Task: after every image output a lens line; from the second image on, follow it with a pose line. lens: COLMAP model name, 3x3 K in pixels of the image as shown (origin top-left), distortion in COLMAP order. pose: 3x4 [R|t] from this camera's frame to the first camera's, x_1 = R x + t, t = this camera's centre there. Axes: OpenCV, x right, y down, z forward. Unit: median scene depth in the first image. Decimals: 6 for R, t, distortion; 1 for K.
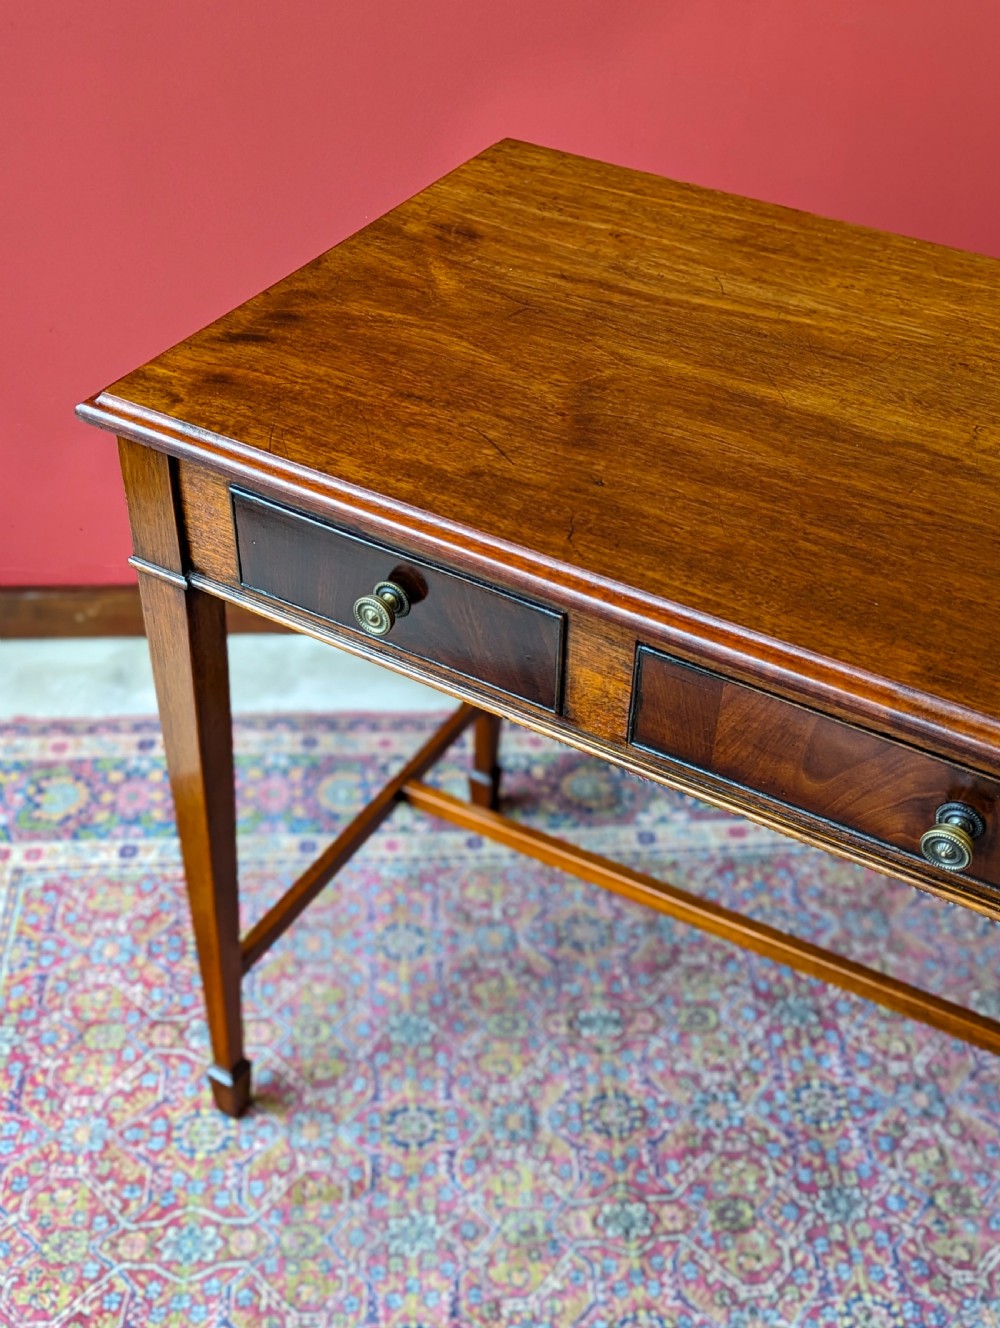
lens RADIAL K [[1450.4, 0, 520.6], [0, 1450.4, 714.7], [0, 0, 1]] dist [0.048585, -0.015213]
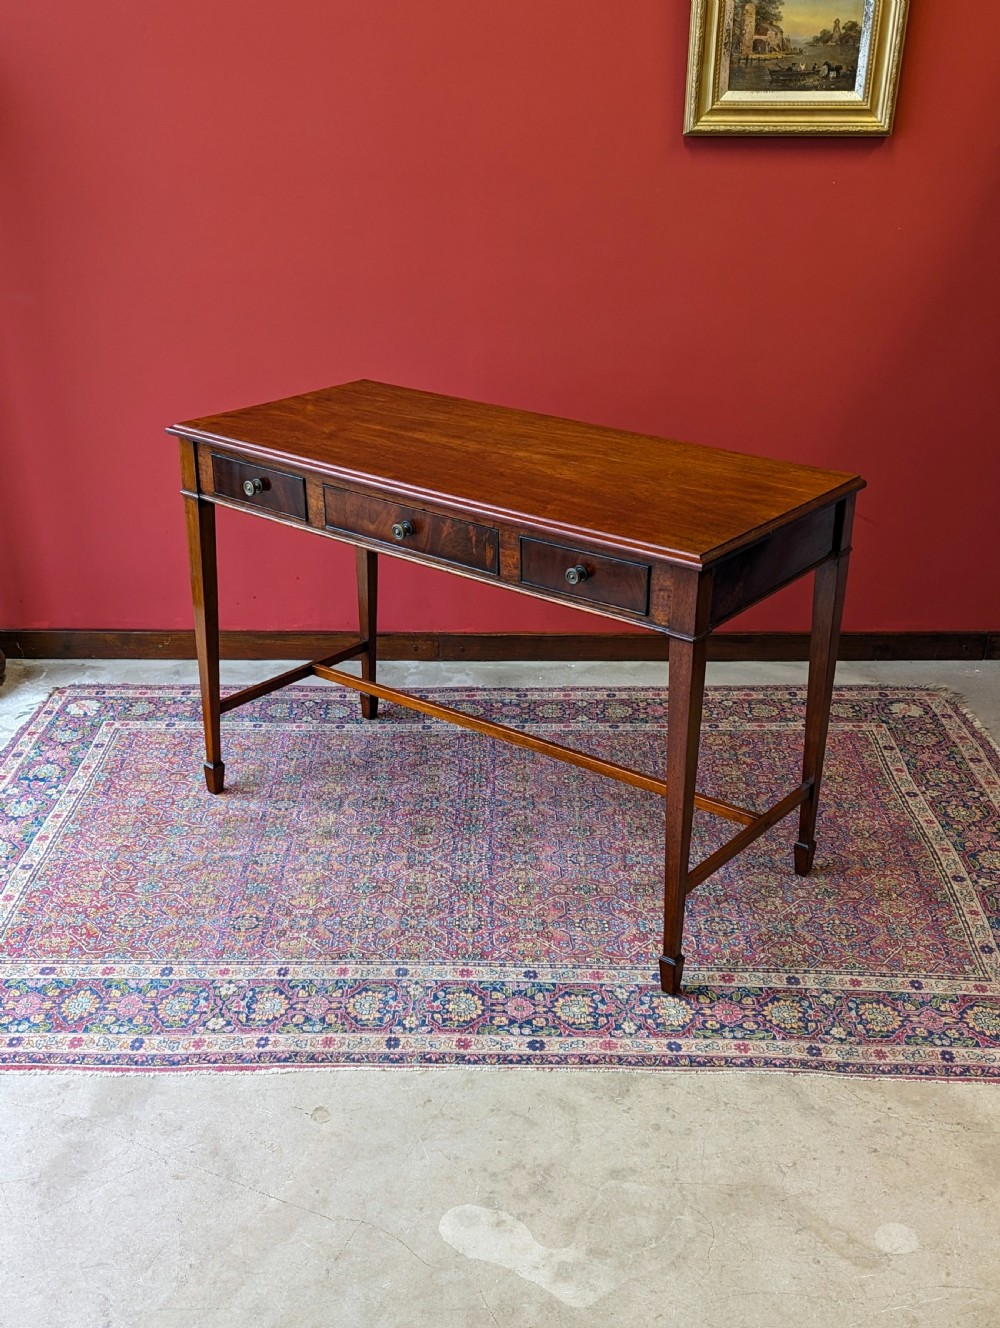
lens RADIAL K [[1375.6, 0, 533.9], [0, 1375.6, 692.9], [0, 0, 1]] dist [0.039370, 0.002349]
pose [[0.998645, 0.008427, -0.051361, 0.401712], [-0.023466, 0.953719, -0.299781, 0.731913], [0.046457, 0.300580, 0.952624, -0.990199]]
